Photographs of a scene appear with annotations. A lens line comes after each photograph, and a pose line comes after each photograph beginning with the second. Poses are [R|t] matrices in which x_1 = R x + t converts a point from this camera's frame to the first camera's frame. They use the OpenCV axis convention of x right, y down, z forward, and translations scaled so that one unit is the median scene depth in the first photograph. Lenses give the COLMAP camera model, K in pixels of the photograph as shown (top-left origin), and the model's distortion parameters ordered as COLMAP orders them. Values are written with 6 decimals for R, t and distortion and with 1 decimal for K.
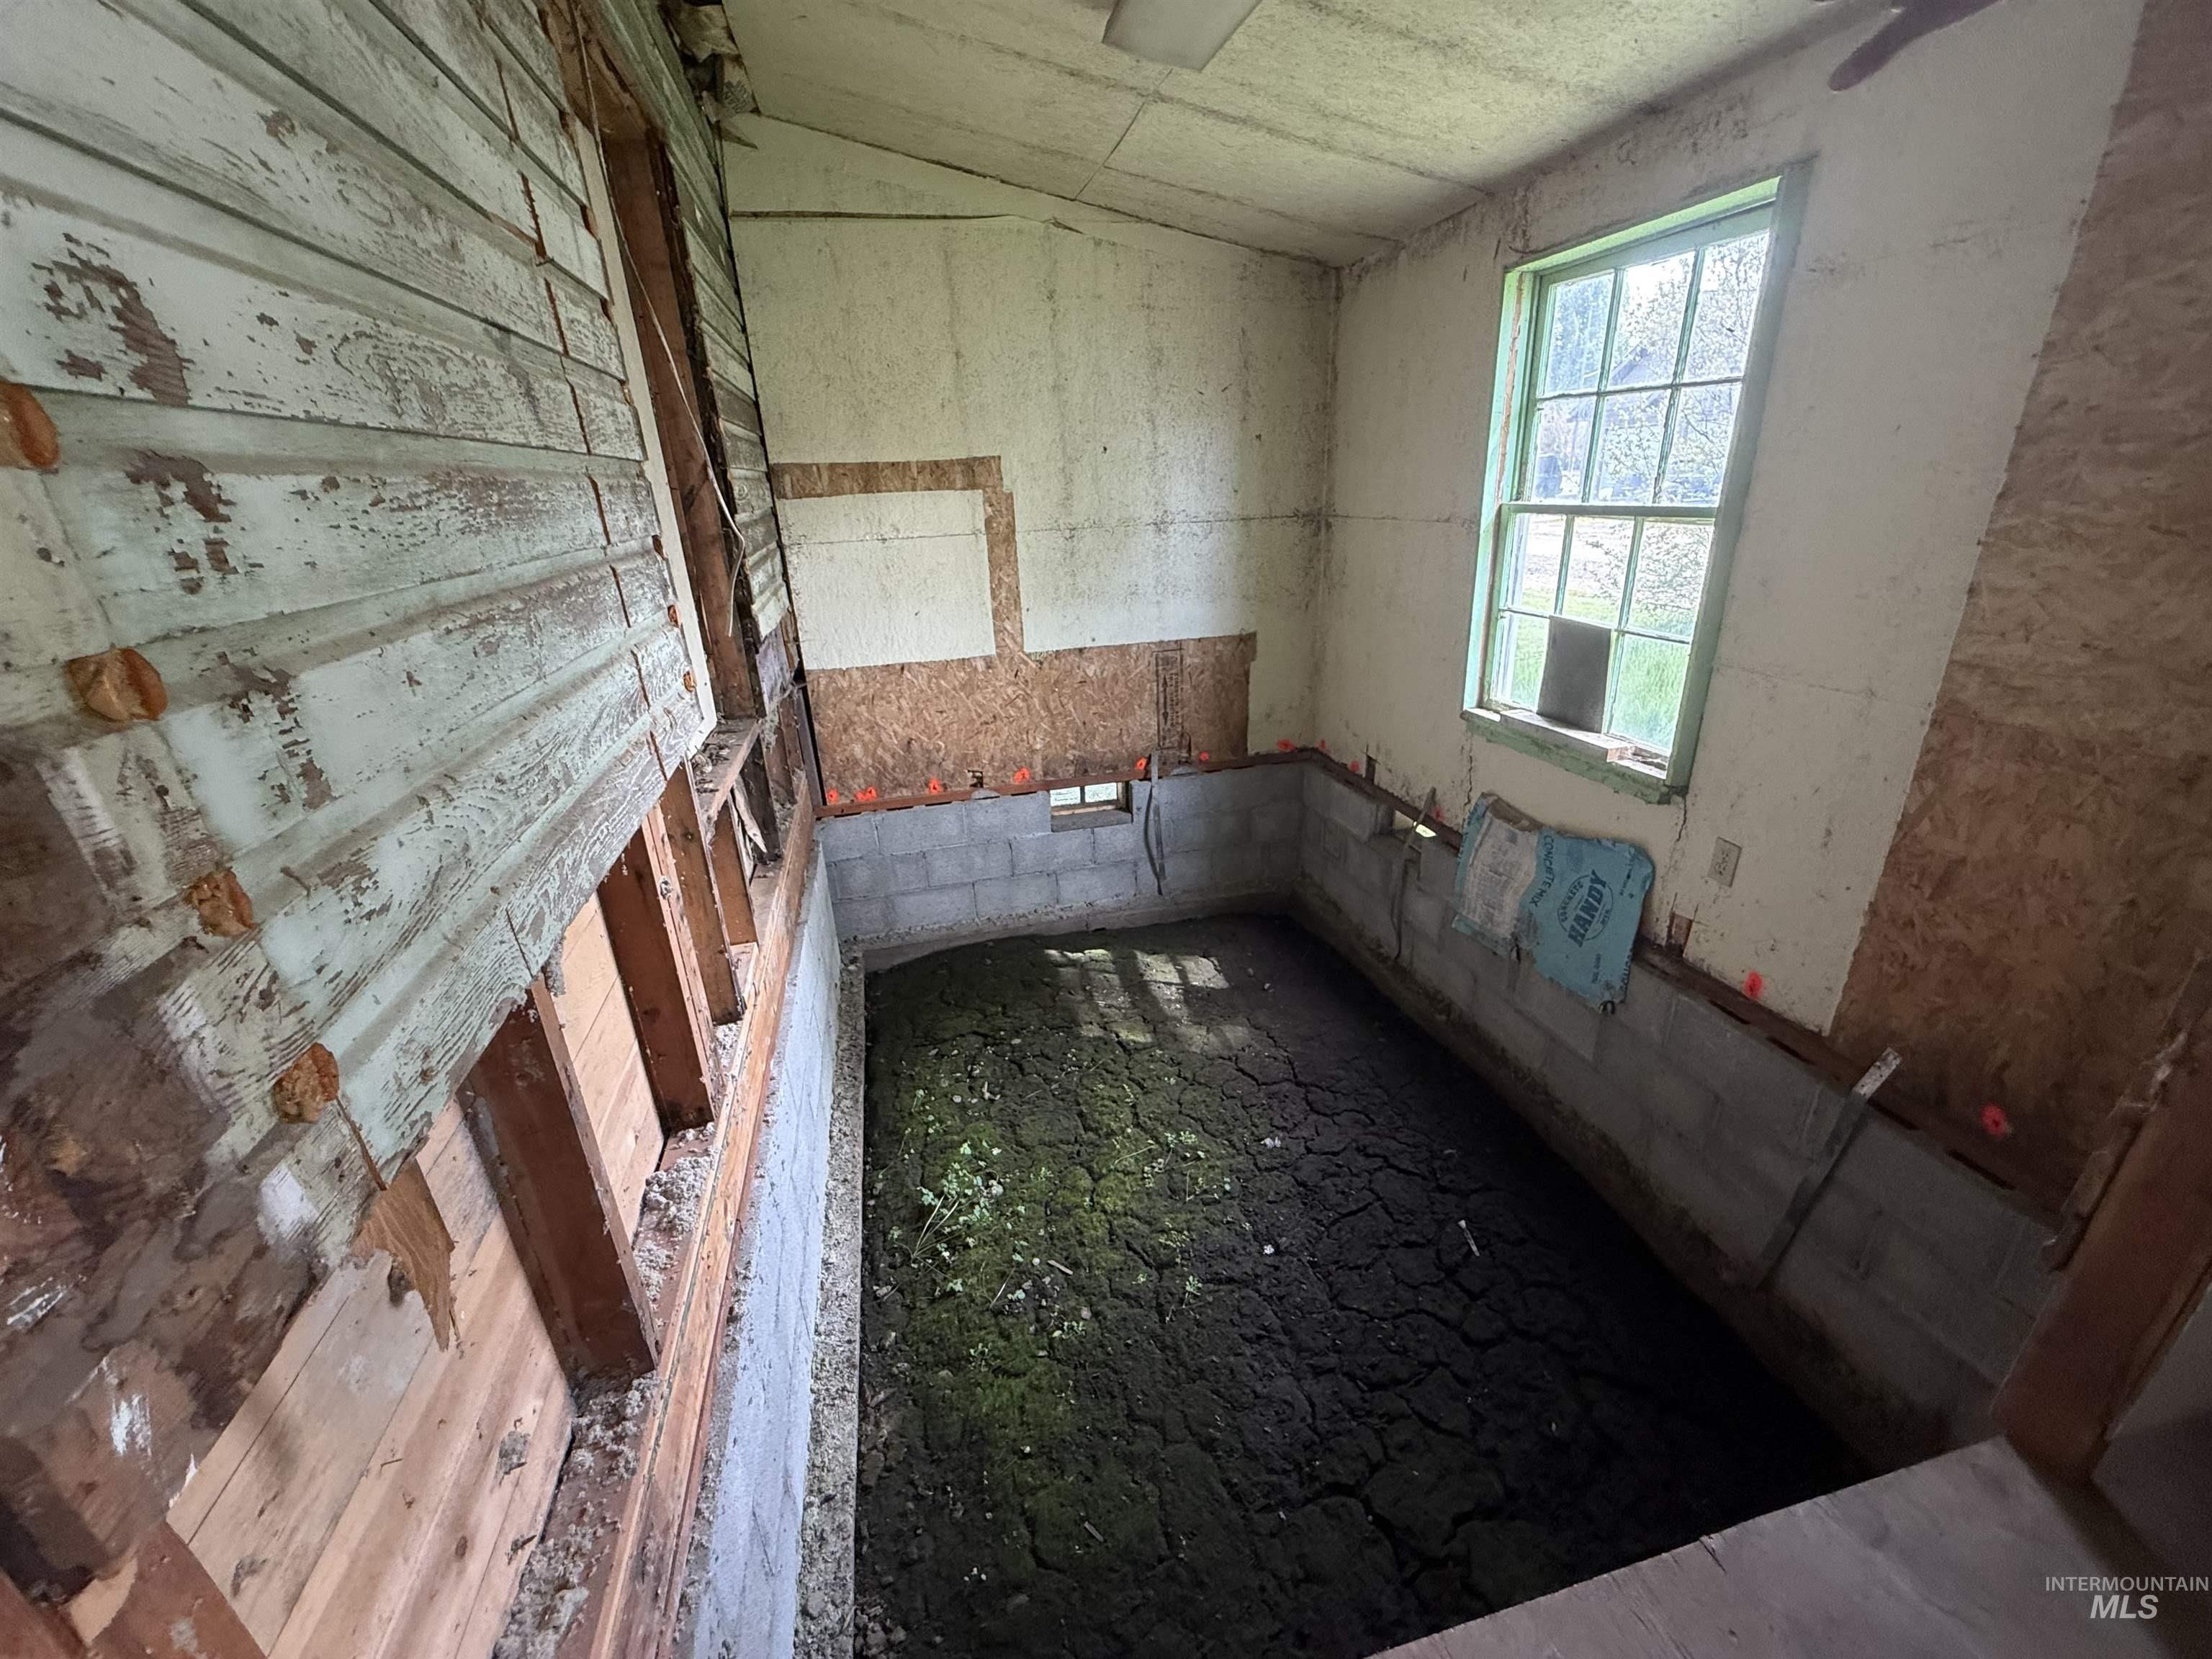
lens RADIAL K [[885.4, 0, 1103.4], [0, 885.4, 831.2], [0, 0, 1]] dist [0.000181, 0.000266]
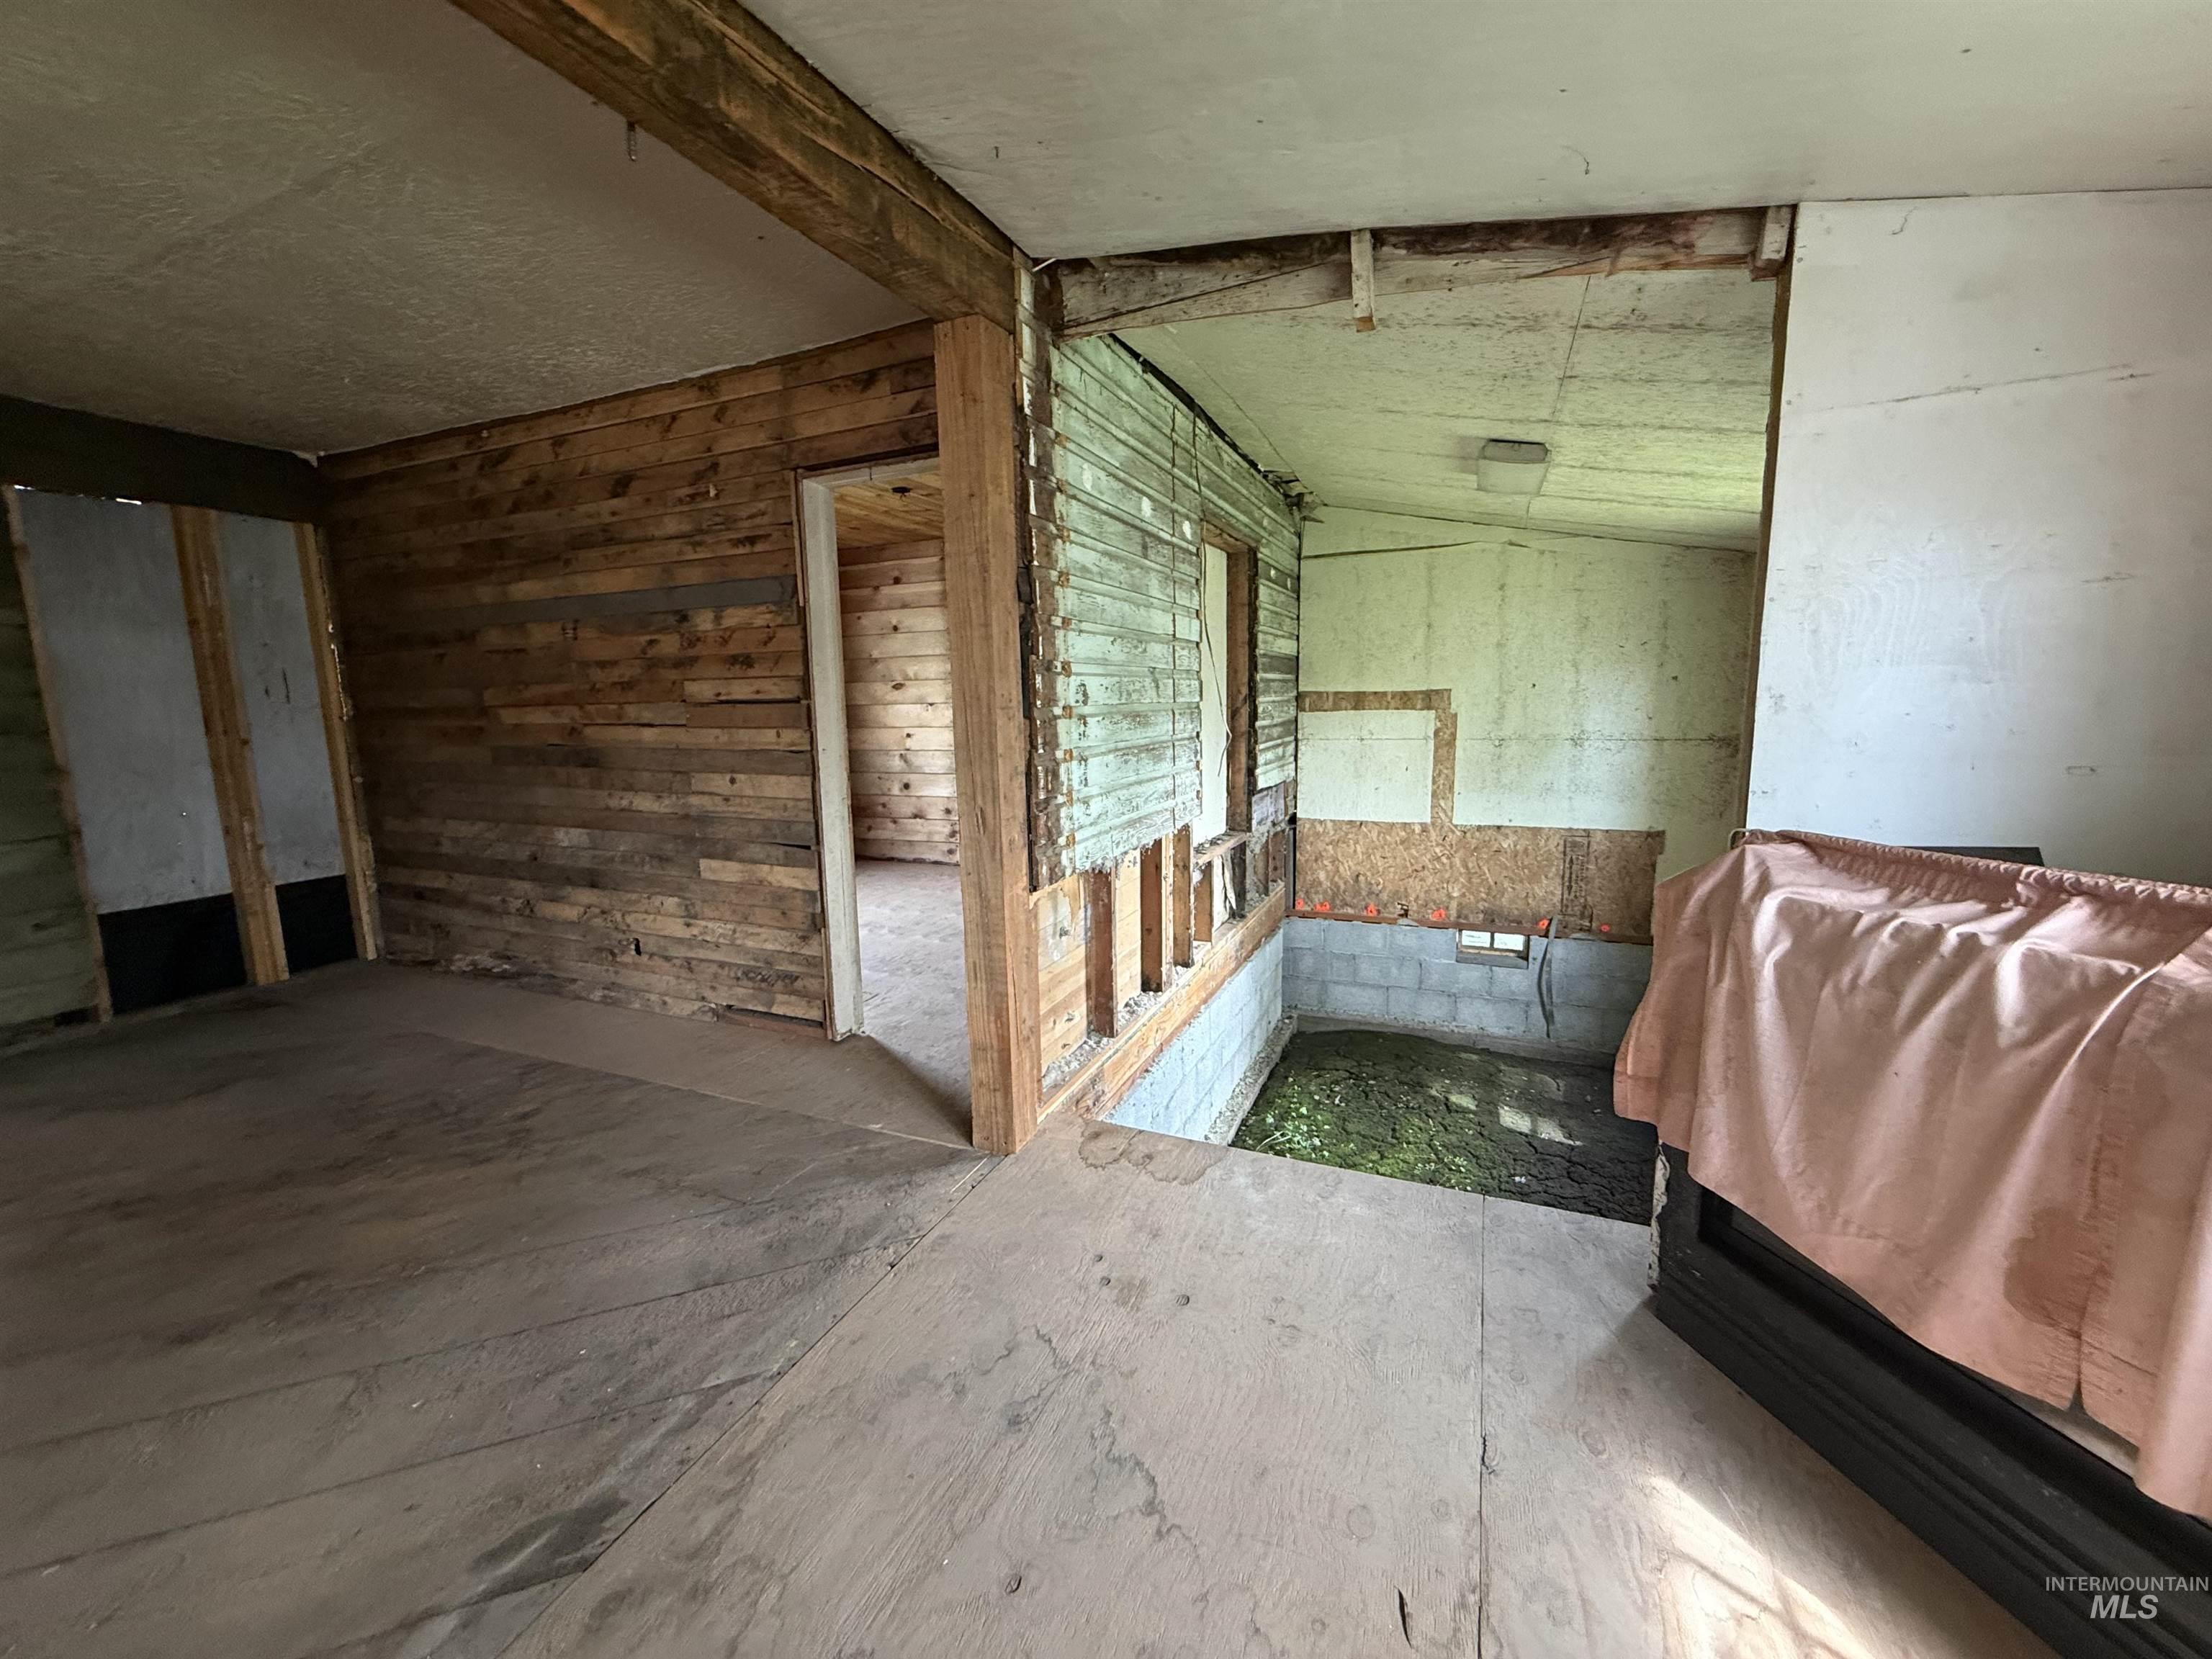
lens RADIAL K [[885.4, 0, 1105.0], [0, 885.4, 831.2], [0, 0, 1]] dist [0.000181, 0.000266]
pose [[0.800444, 0.116562, -0.587964, 0.453129], [-0.236952, 0.962545, -0.131761, 0.183580], [0.550584, 0.244787, 0.798083, -0.603074]]
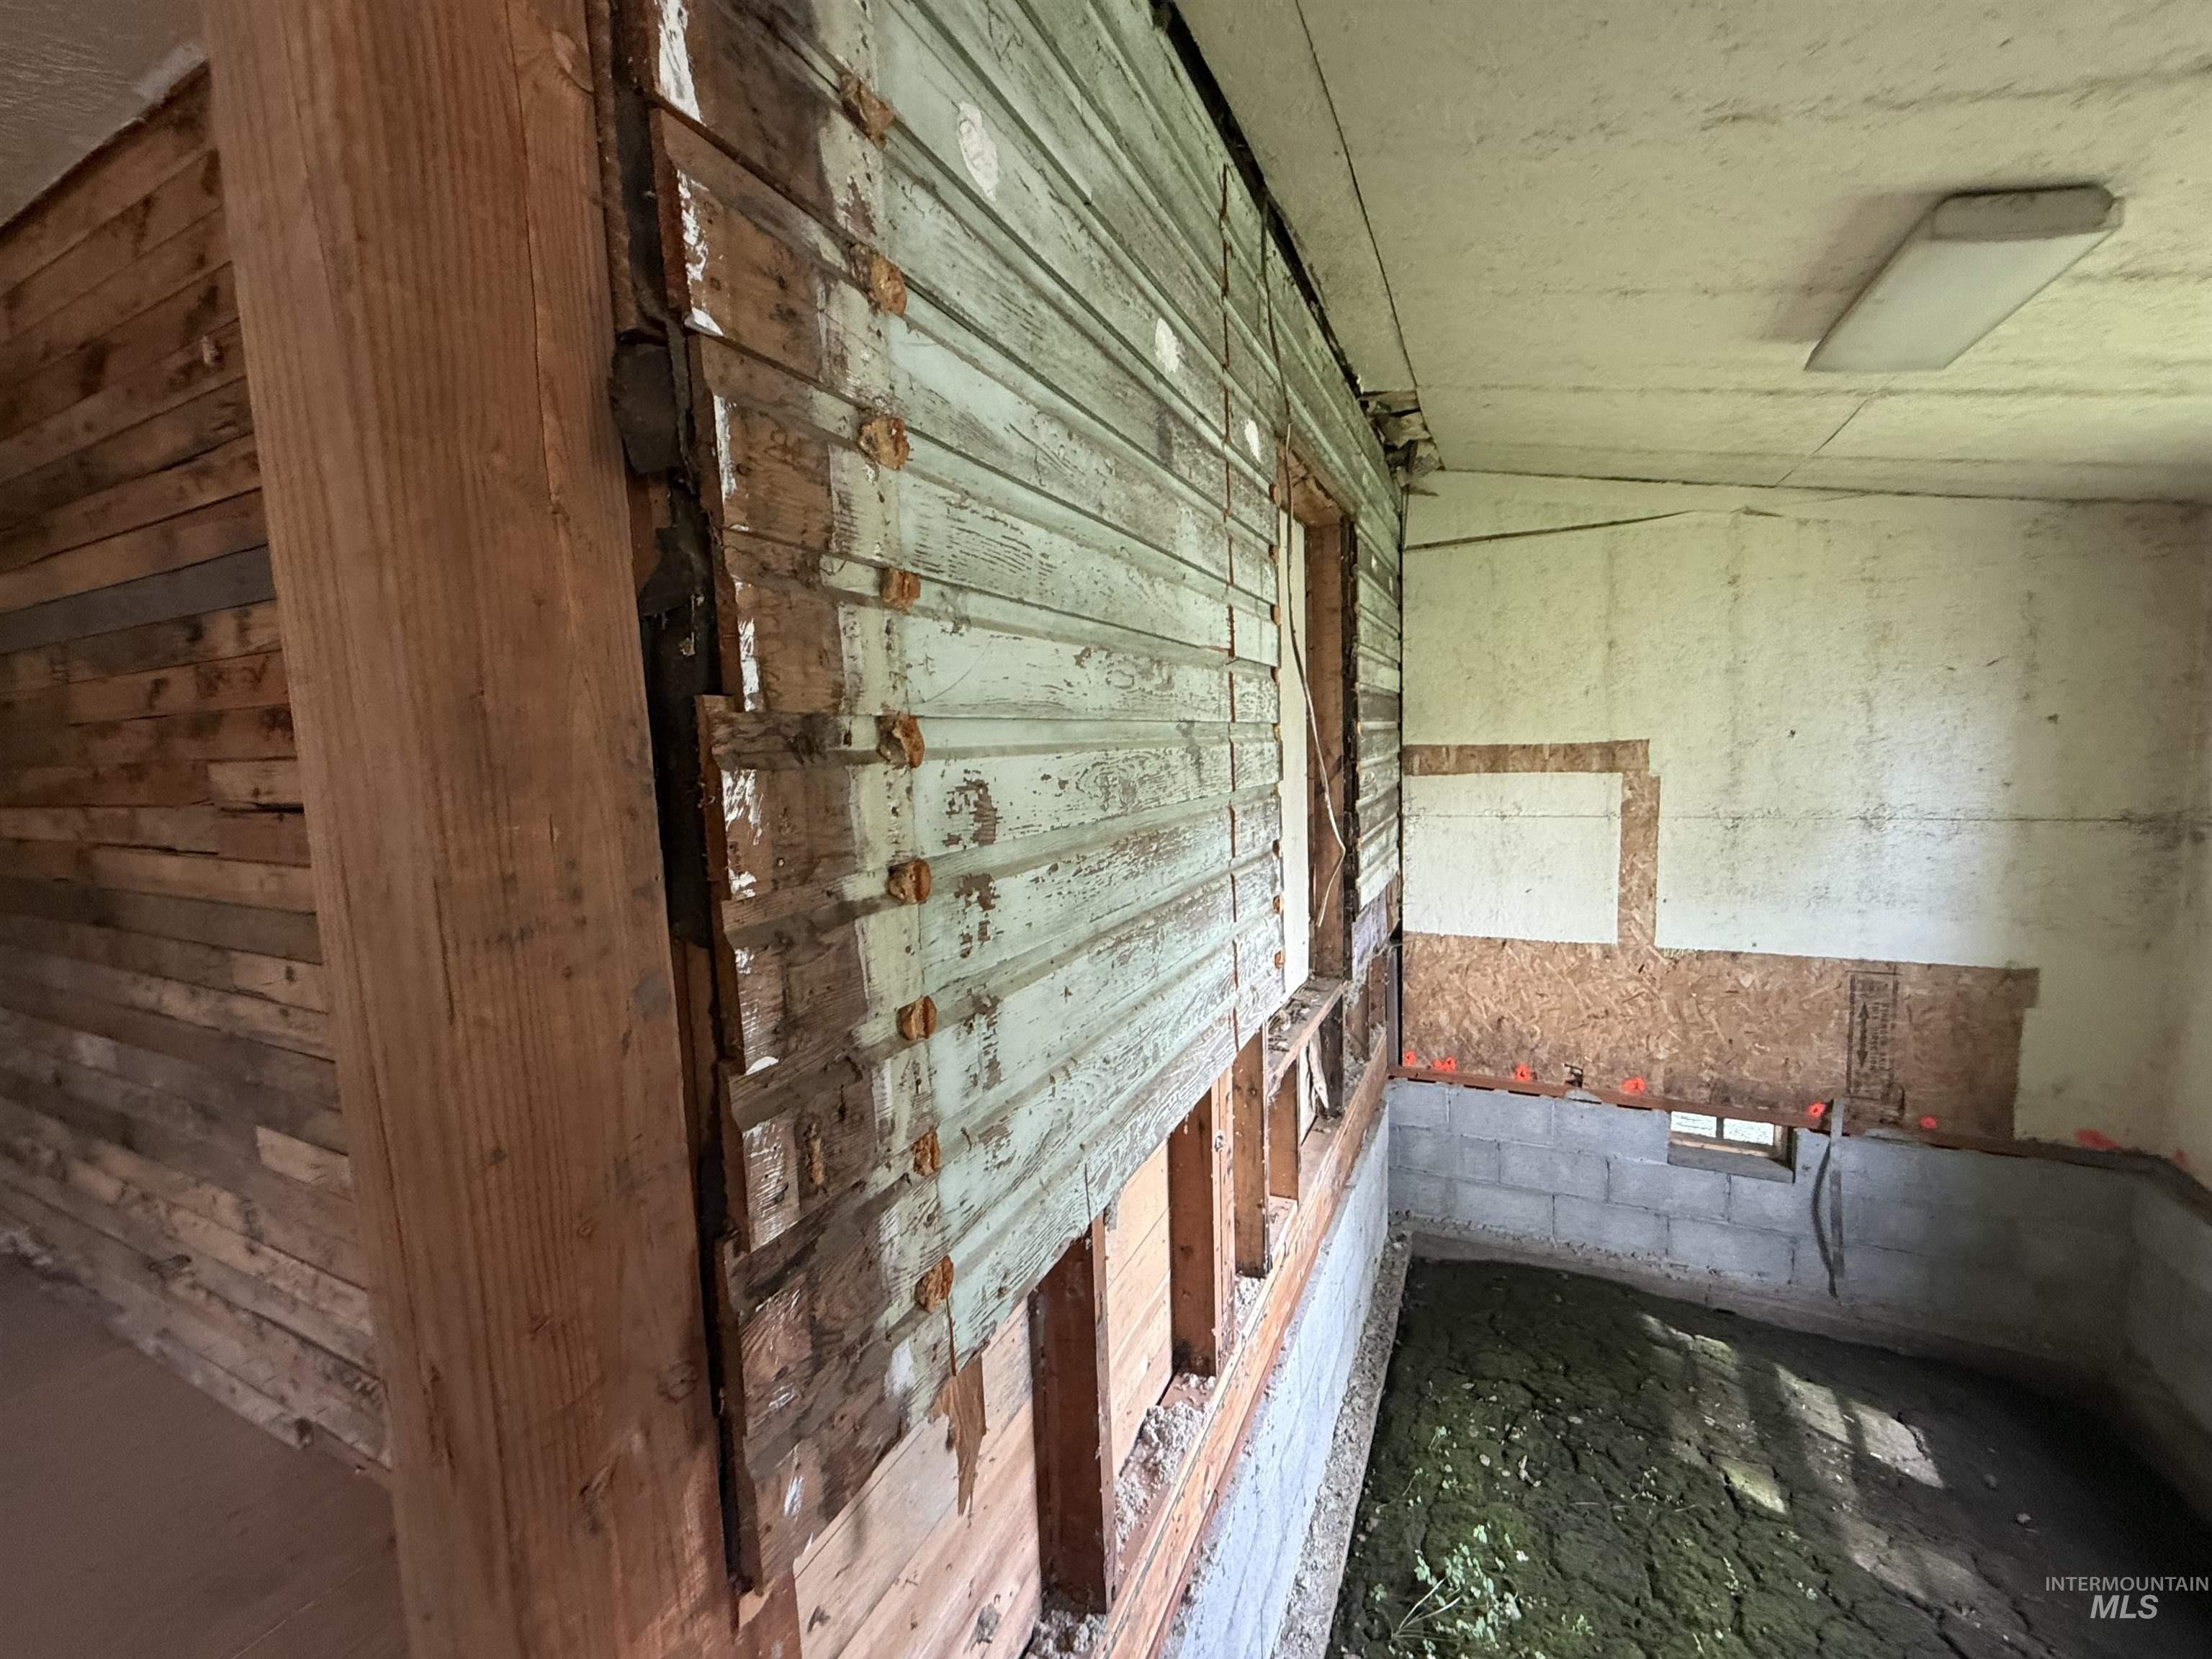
lens RADIAL K [[885.4, 0, 1100.6], [0, 885.4, 830.1], [0, 0, 1]] dist [0.000181, 0.000266]
pose [[0.775655, 0.079436, -0.626139, 0.039900], [-0.234044, 0.957521, -0.168454, -0.057061], [0.586160, 0.277206, 0.761297, -0.038111]]
